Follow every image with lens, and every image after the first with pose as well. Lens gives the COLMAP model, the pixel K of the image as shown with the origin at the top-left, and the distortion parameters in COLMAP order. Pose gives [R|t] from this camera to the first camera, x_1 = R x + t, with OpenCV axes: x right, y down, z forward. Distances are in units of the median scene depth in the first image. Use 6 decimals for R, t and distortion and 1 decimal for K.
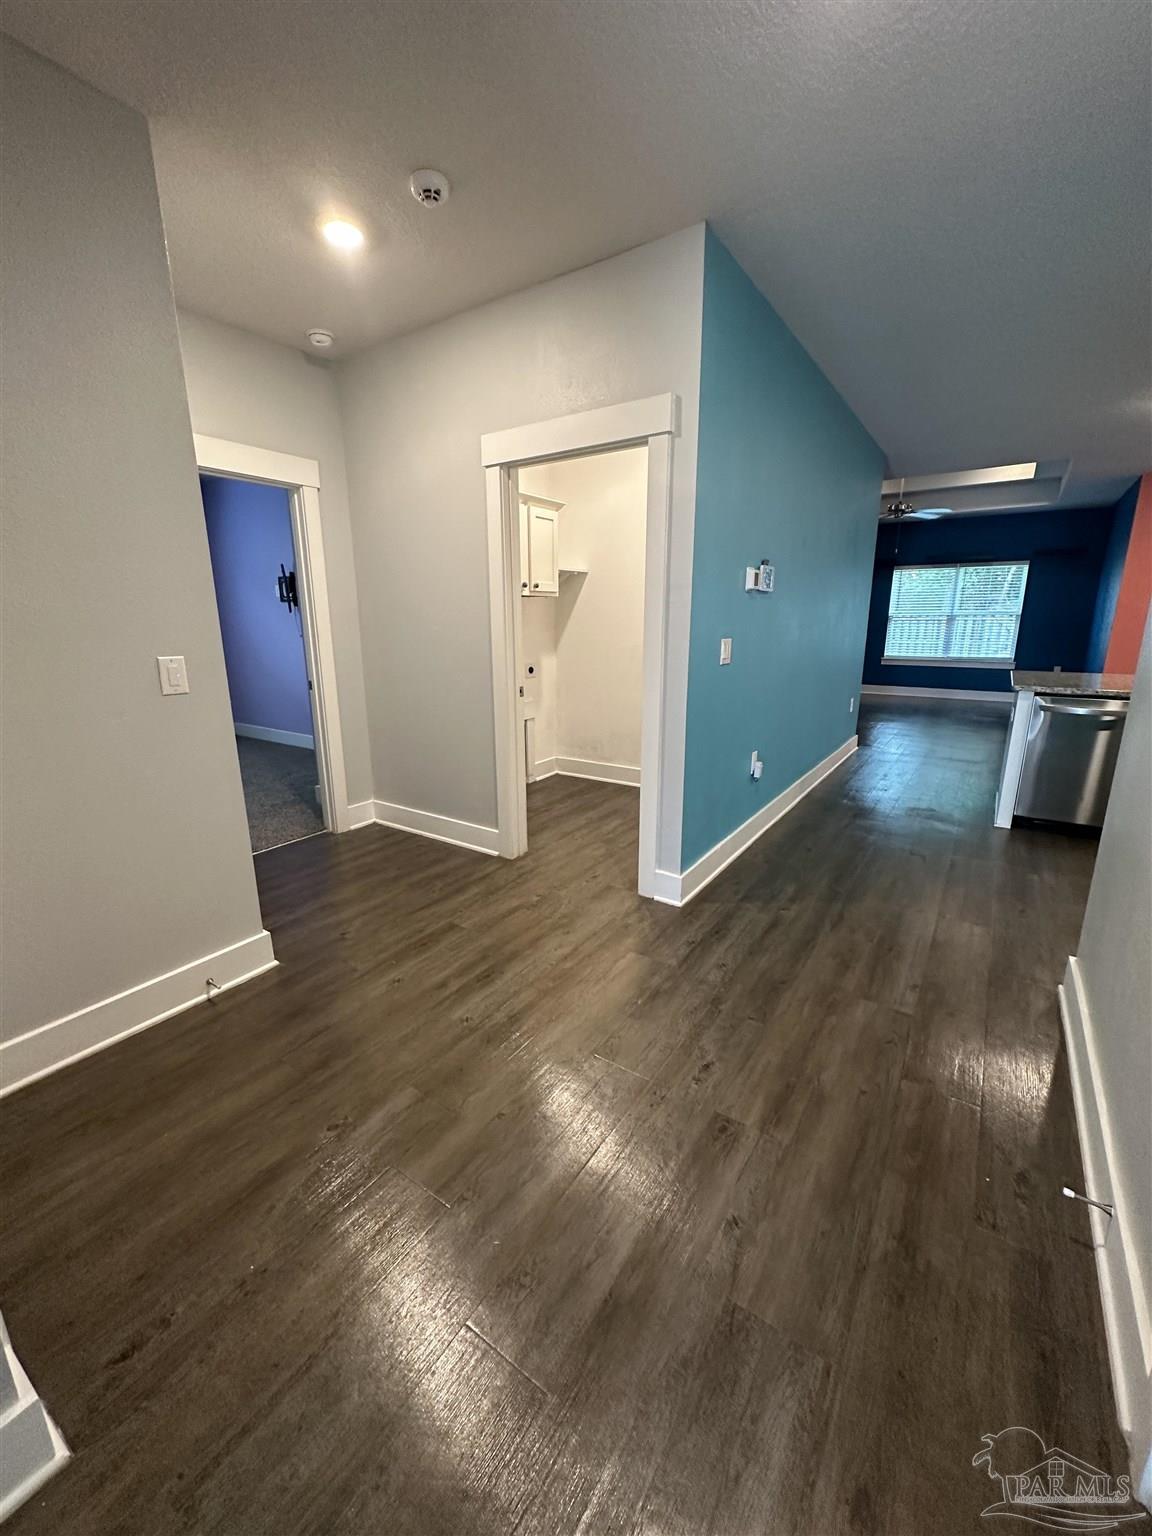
lens RADIAL K [[614.4, 0, 573.1], [0, 614.4, 774.7], [0, 0, 1]] dist [-0.004023, 0.001240]
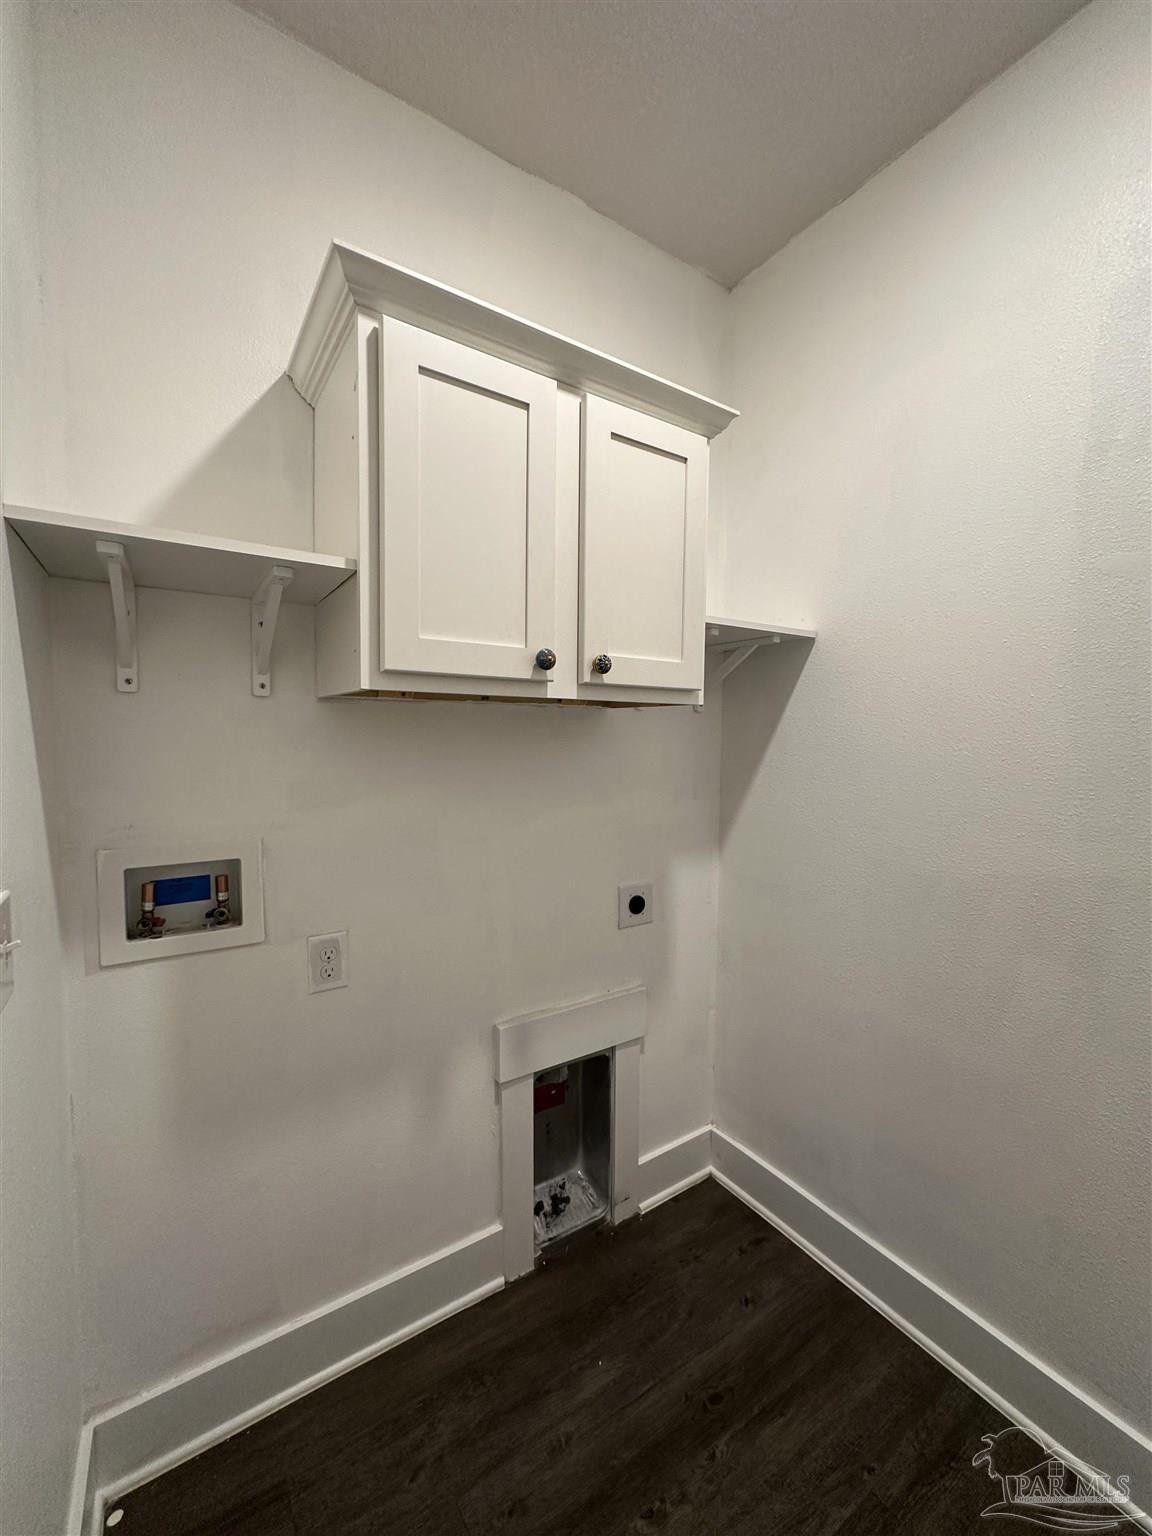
lens RADIAL K [[614.4, 0, 568.5], [0, 614.4, 767.1], [0, 0, 1]] dist [-0.004023, 0.001240]
pose [[0.919150, 0.033538, -0.392476, 0.034248], [-0.111841, 0.977584, -0.178387, -0.185942], [0.377696, 0.207860, 0.902297, 0.663937]]
